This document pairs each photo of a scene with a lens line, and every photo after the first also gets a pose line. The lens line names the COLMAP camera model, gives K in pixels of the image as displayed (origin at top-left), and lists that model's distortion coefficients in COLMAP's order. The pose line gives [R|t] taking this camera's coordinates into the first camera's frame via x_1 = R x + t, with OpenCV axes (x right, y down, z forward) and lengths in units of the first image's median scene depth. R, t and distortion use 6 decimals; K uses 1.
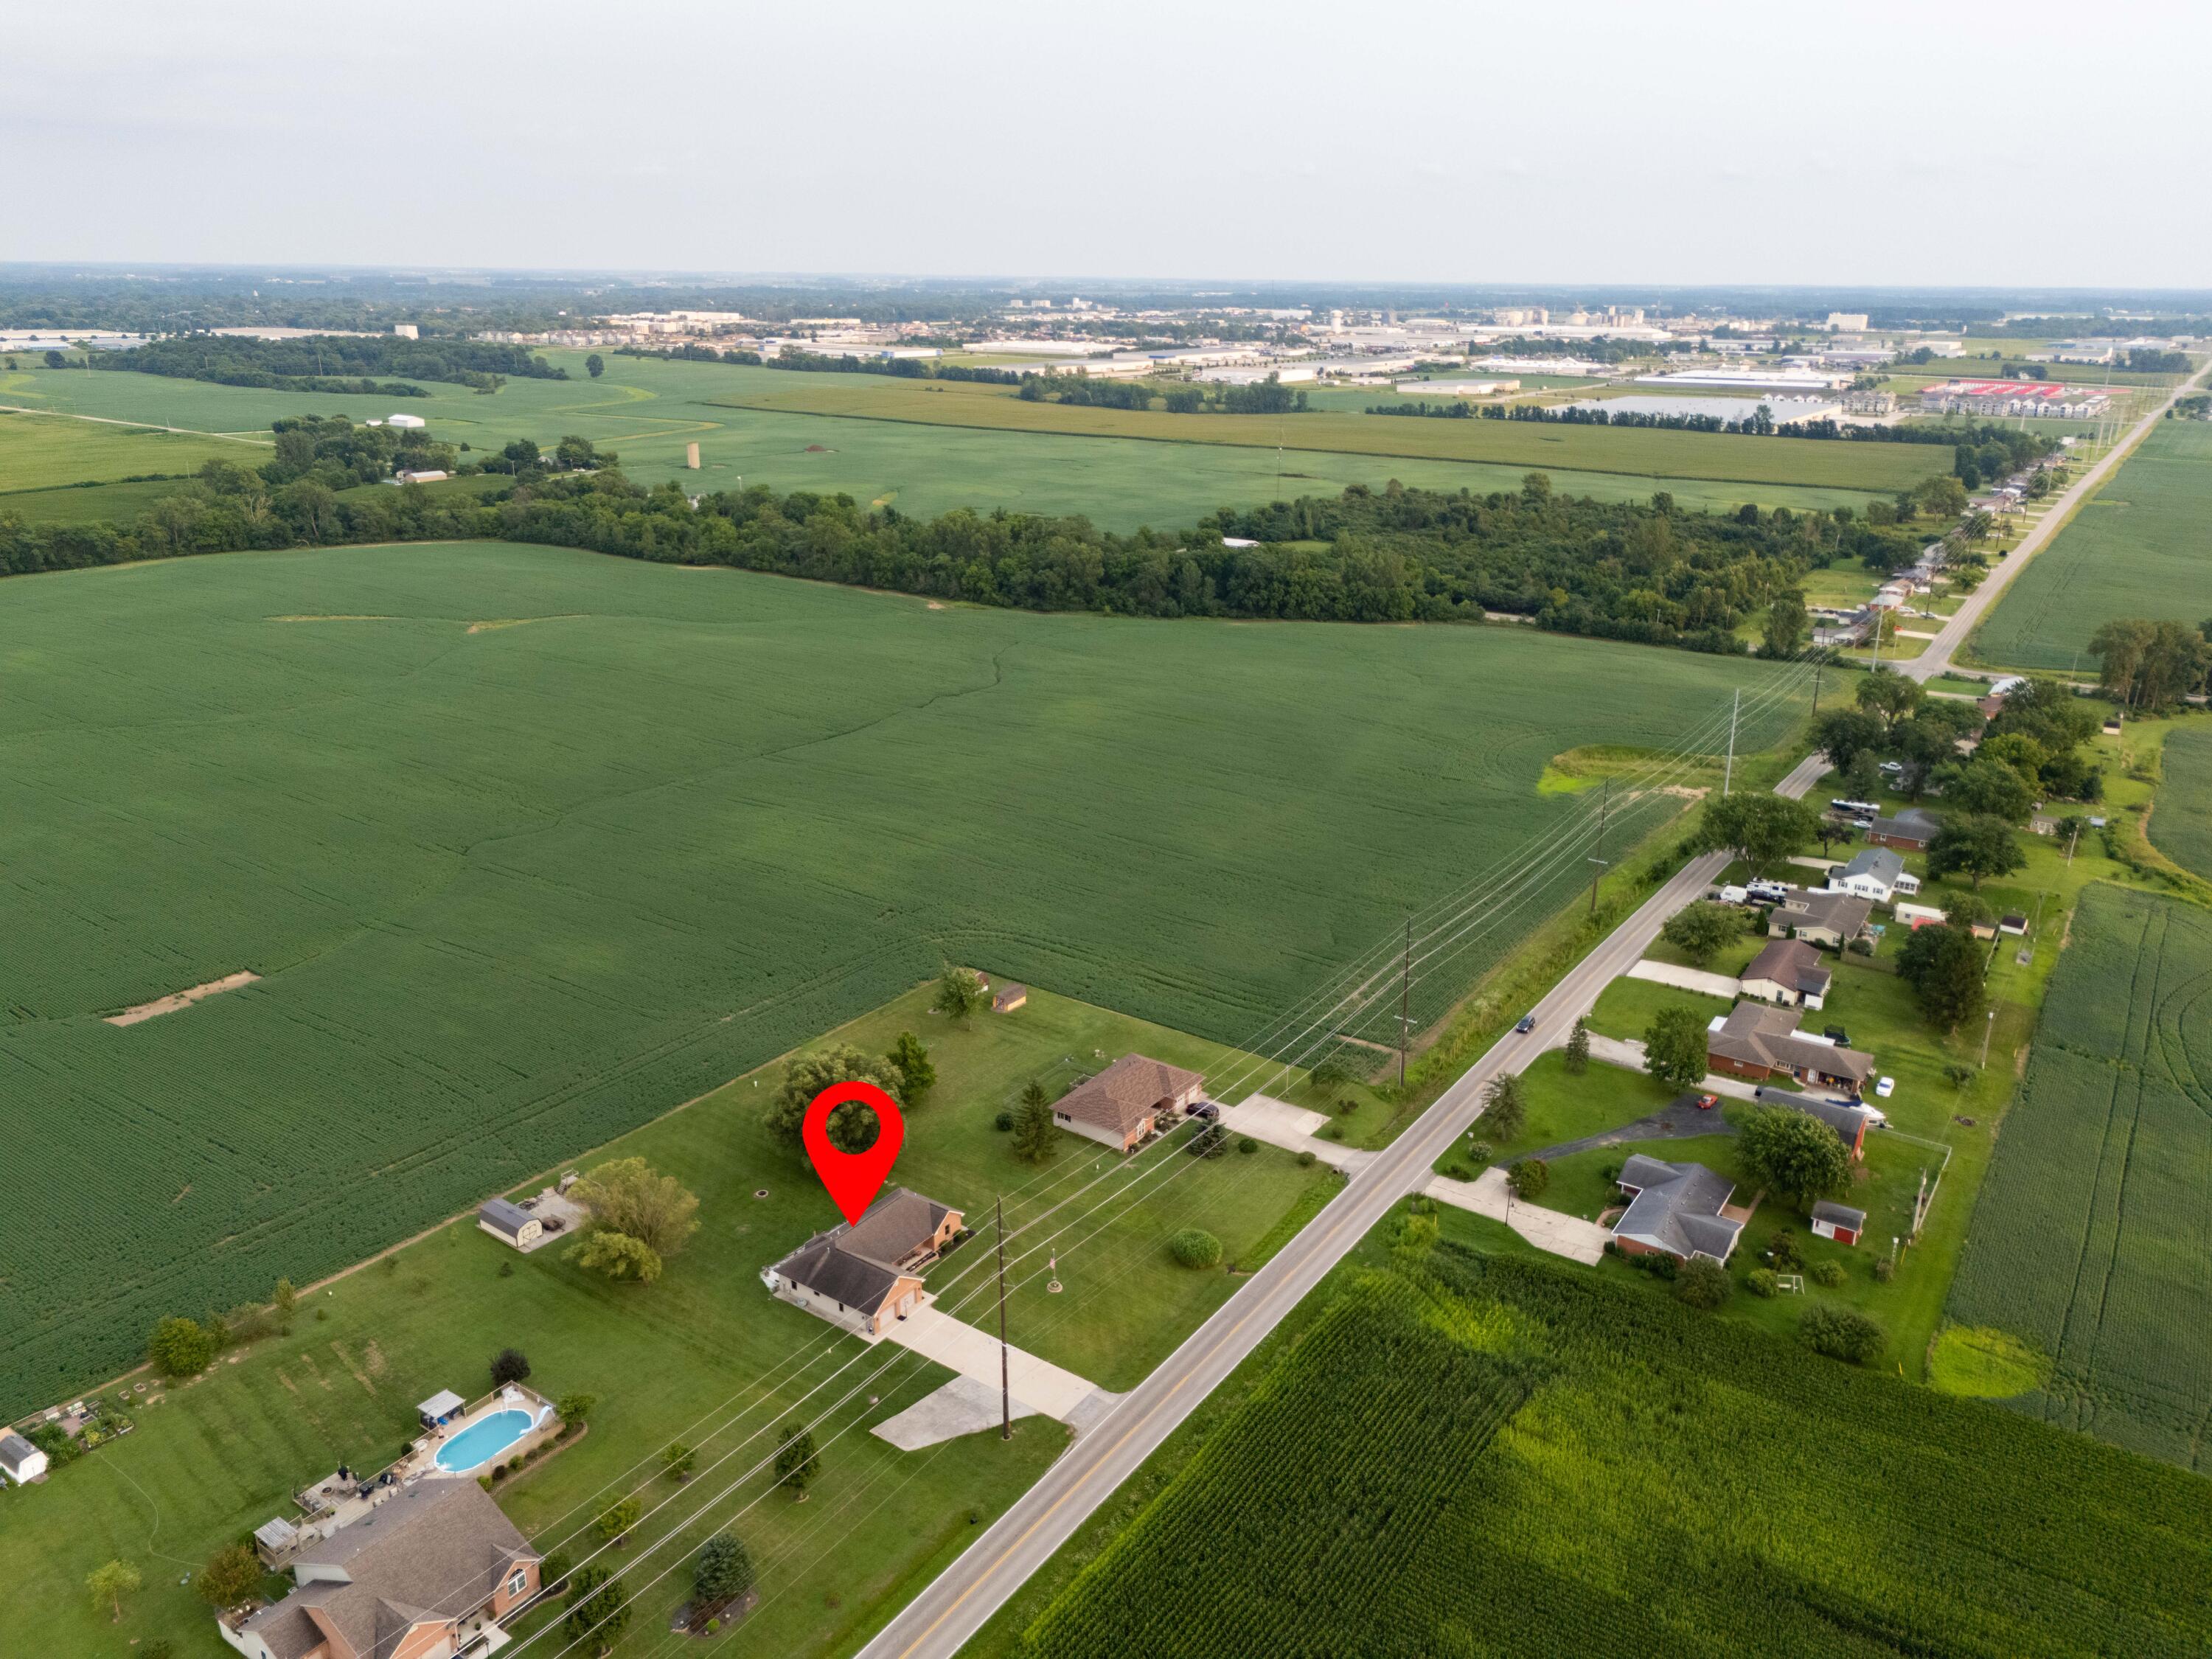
lens RADIAL K [[1603.5, 0, 1114.6], [0, 1603.5, 862.1], [0, 0, 1]] dist [0.080512, -0.077898]
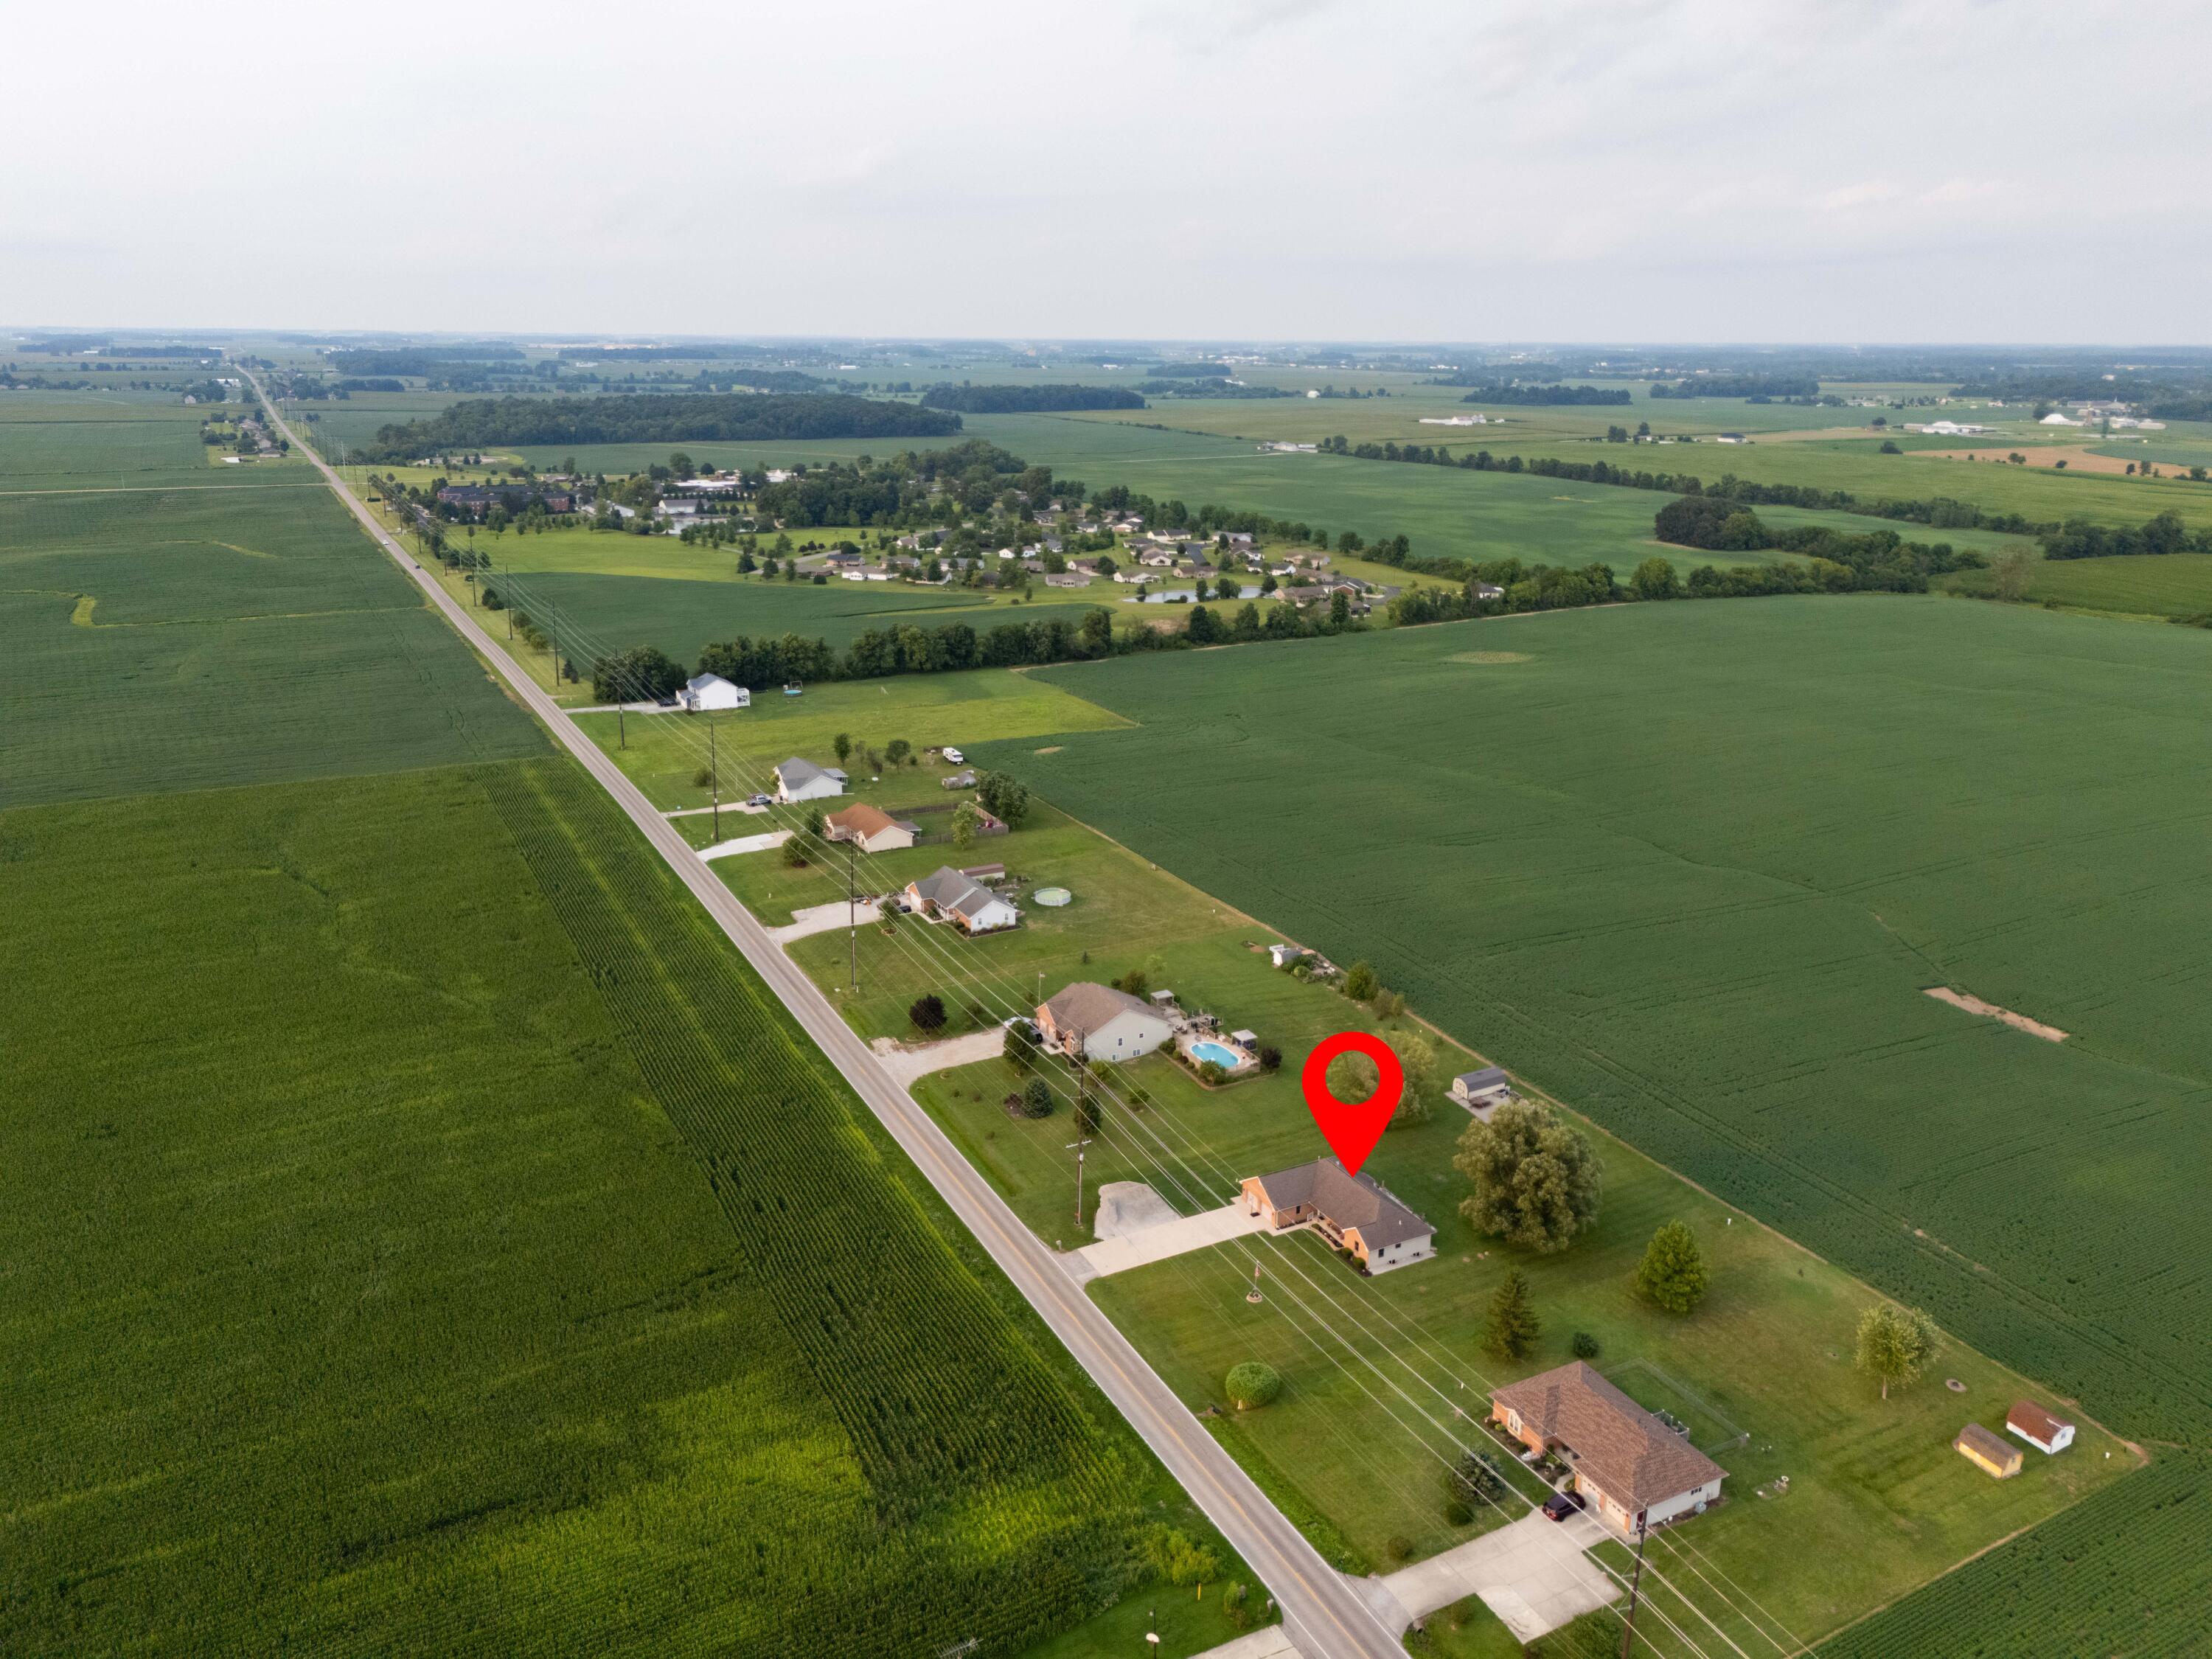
lens RADIAL K [[1603.5, 0, 1114.6], [0, 1603.5, 862.1], [0, 0, 1]] dist [0.080512, -0.077898]
pose [[-0.457799, 0.264757, -0.848719, 0.798424], [-0.319021, 0.842134, 0.434783, -0.387422], [0.829847, 0.469802, -0.301065, 1.093399]]
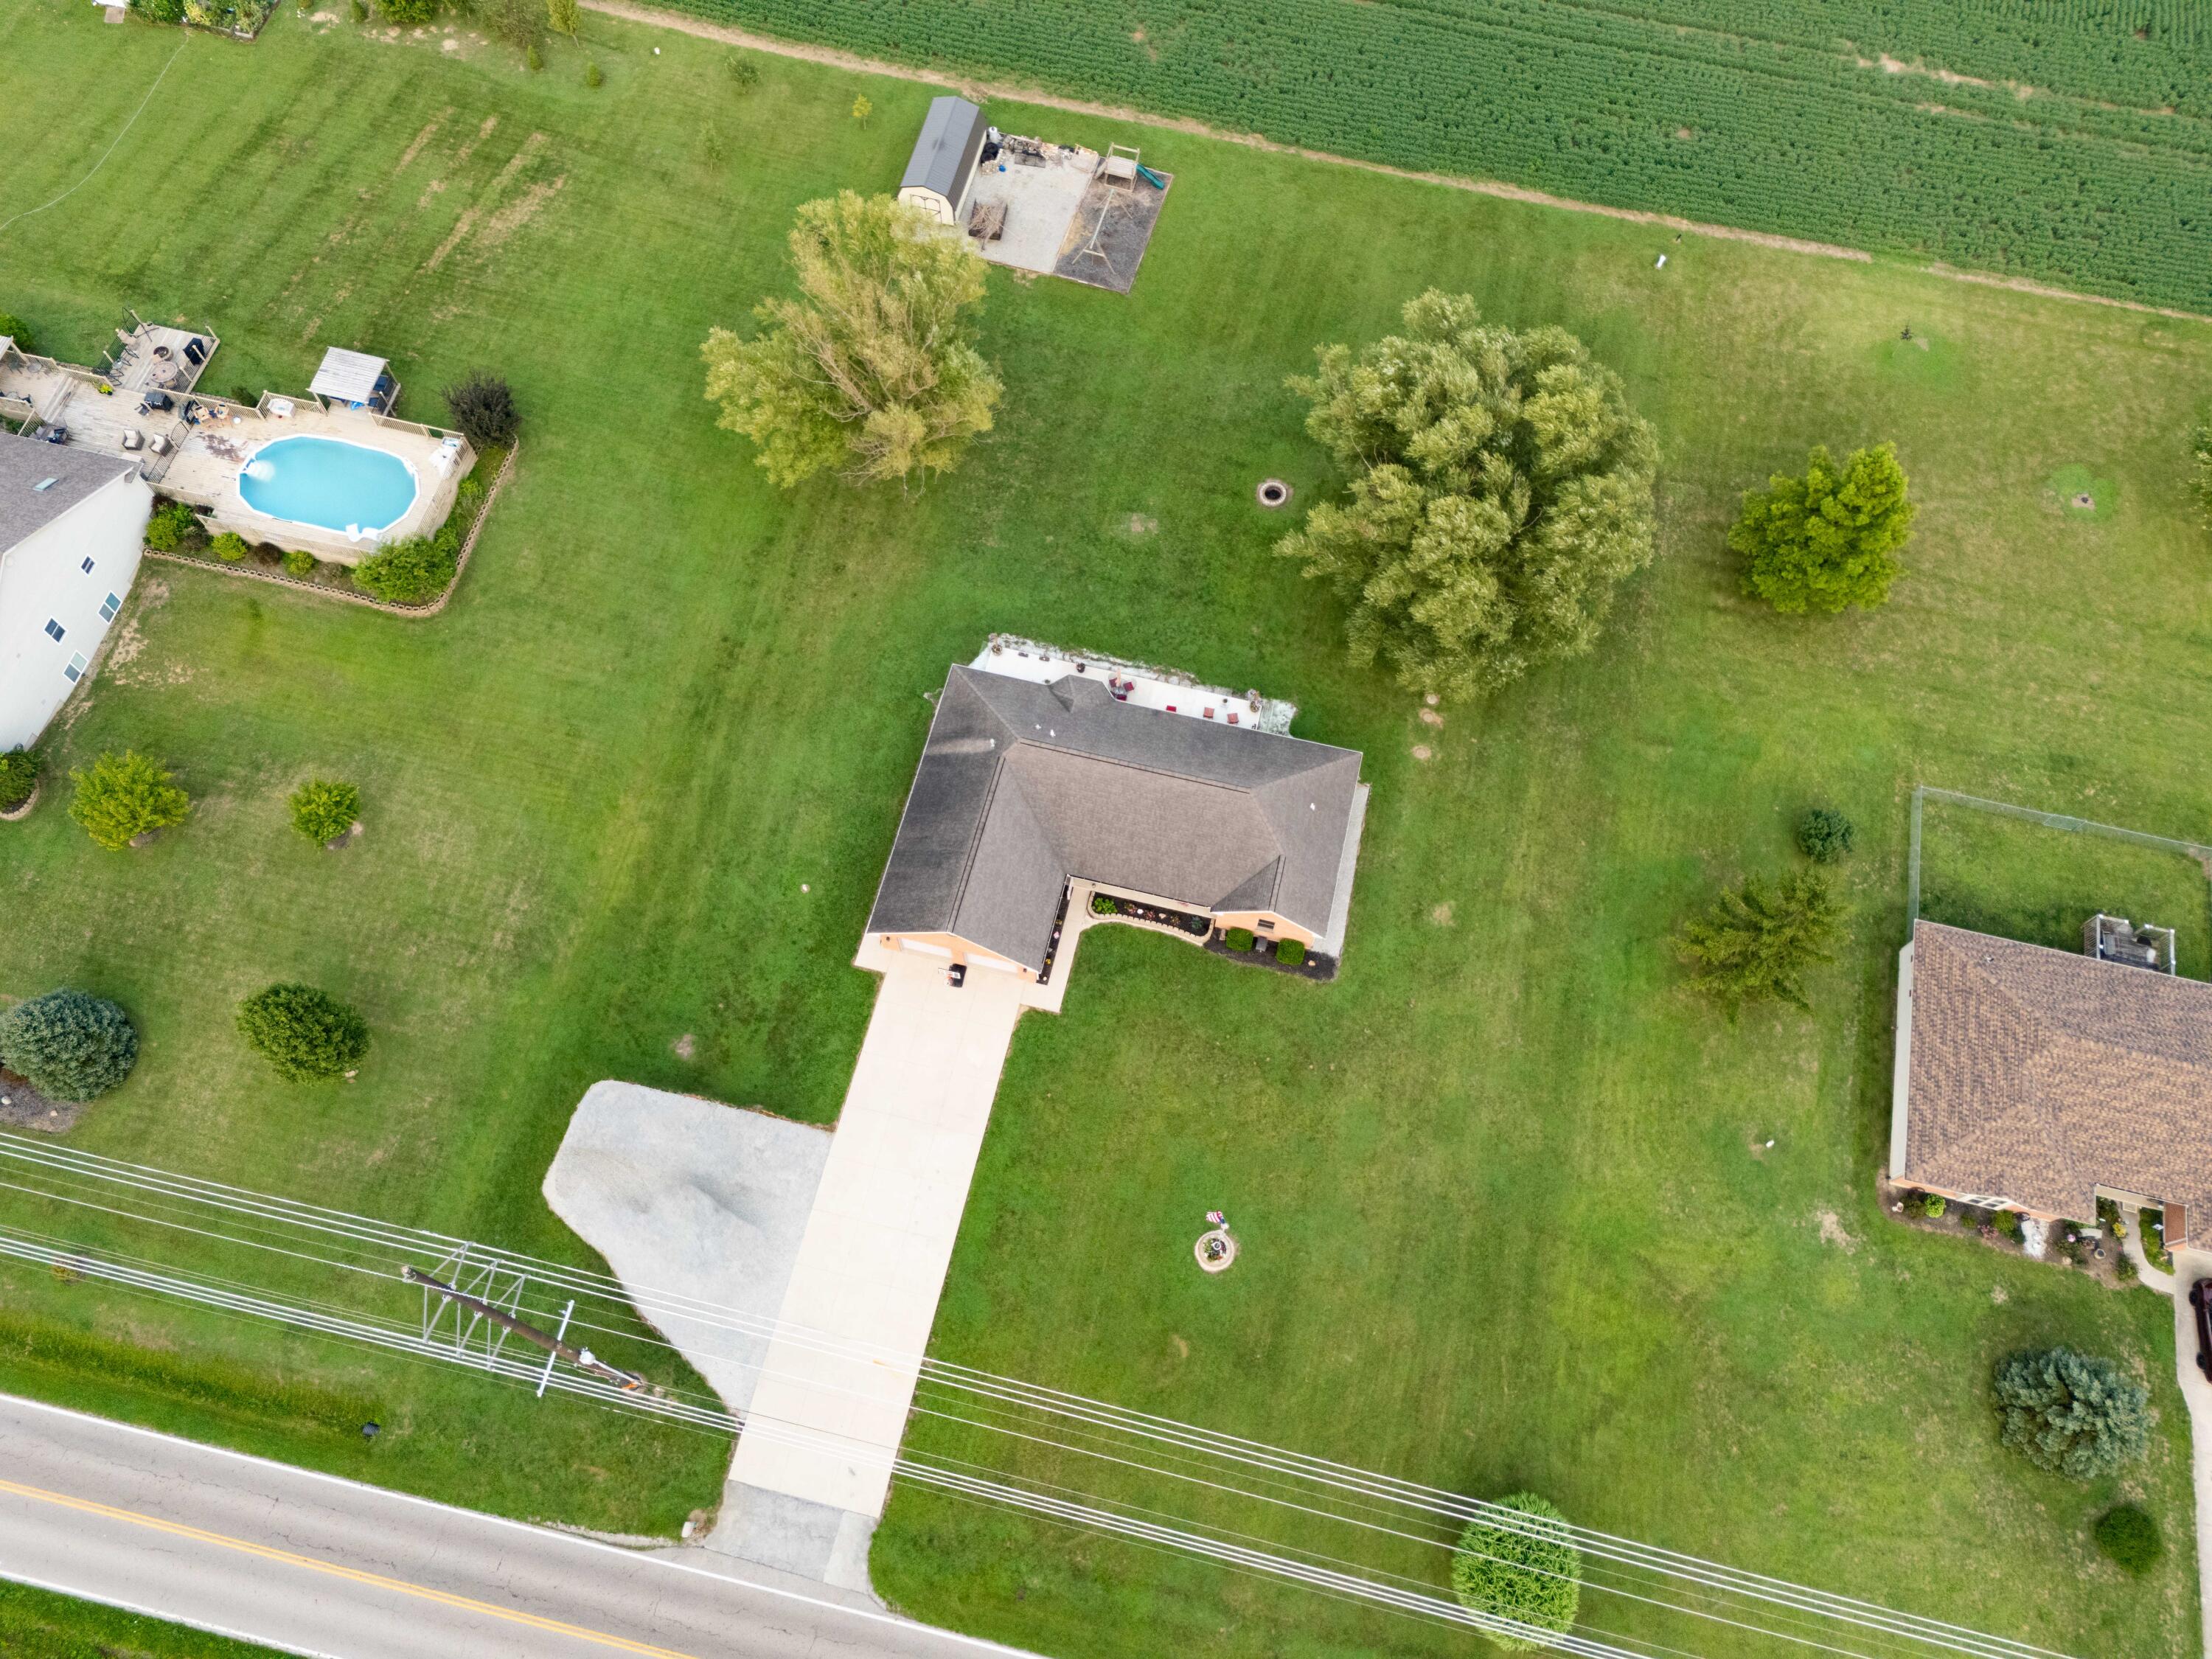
lens RADIAL K [[1603.5, 0, 1114.6], [0, 1603.5, 862.1], [0, 0, 1]] dist [0.080512, -0.077898]
pose [[0.358309, 0.857690, -0.368759, 0.017999], [-0.323452, 0.484566, 0.812758, -0.096617], [0.875782, -0.171942, 0.451046, 0.806866]]
